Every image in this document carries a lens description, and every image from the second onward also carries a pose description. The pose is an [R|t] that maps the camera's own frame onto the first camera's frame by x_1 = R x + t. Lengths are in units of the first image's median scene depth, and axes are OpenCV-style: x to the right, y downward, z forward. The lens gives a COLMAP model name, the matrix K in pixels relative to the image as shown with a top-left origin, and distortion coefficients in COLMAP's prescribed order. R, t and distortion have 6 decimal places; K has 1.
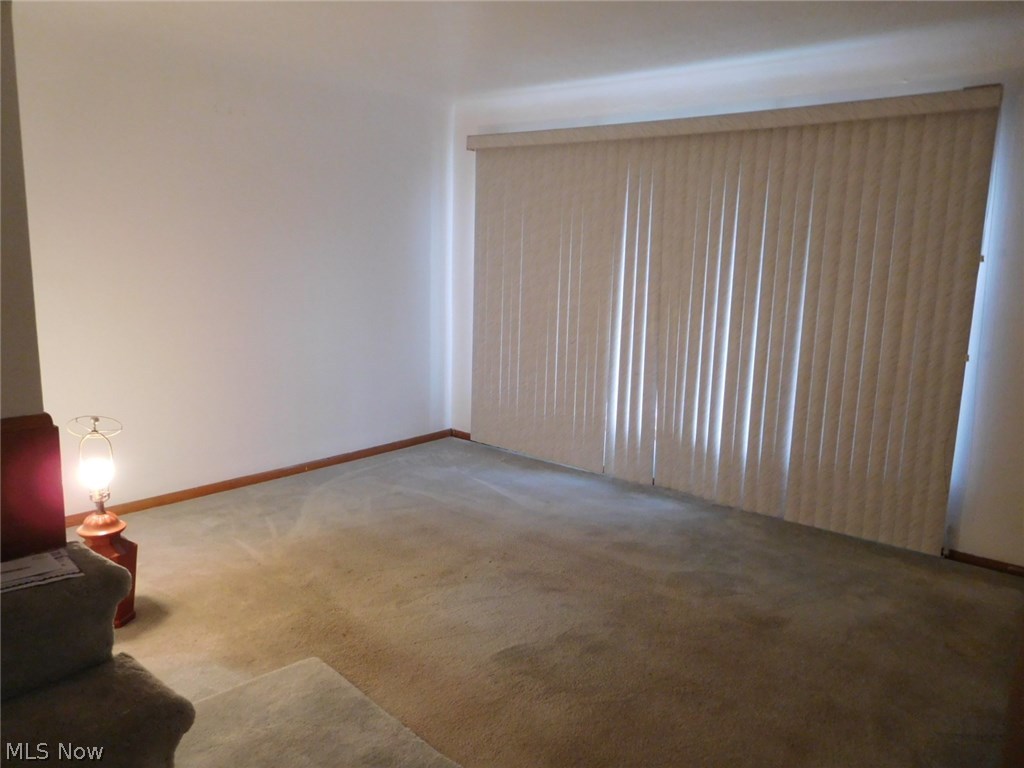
lens RADIAL K [[757.1, 0, 515.4], [0, 757.1, 389.9], [0, 0, 1]] dist [-0.034053, 0.015726]
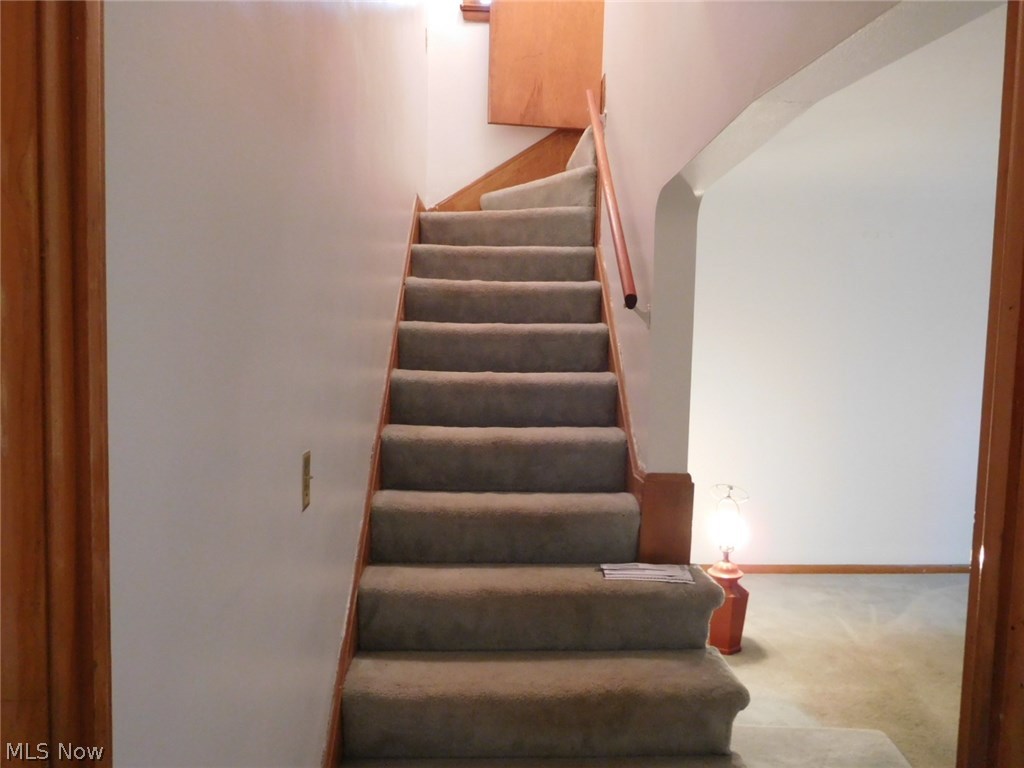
lens RADIAL K [[757.1, 0, 512.5], [0, 757.1, 385.8], [0, 0, 1]] dist [-0.034053, 0.015726]
pose [[0.670510, 0.035404, -0.741055, 0.149276], [-0.130815, 0.988853, -0.071119, 0.006525], [0.730277, 0.144627, 0.667667, -0.174046]]
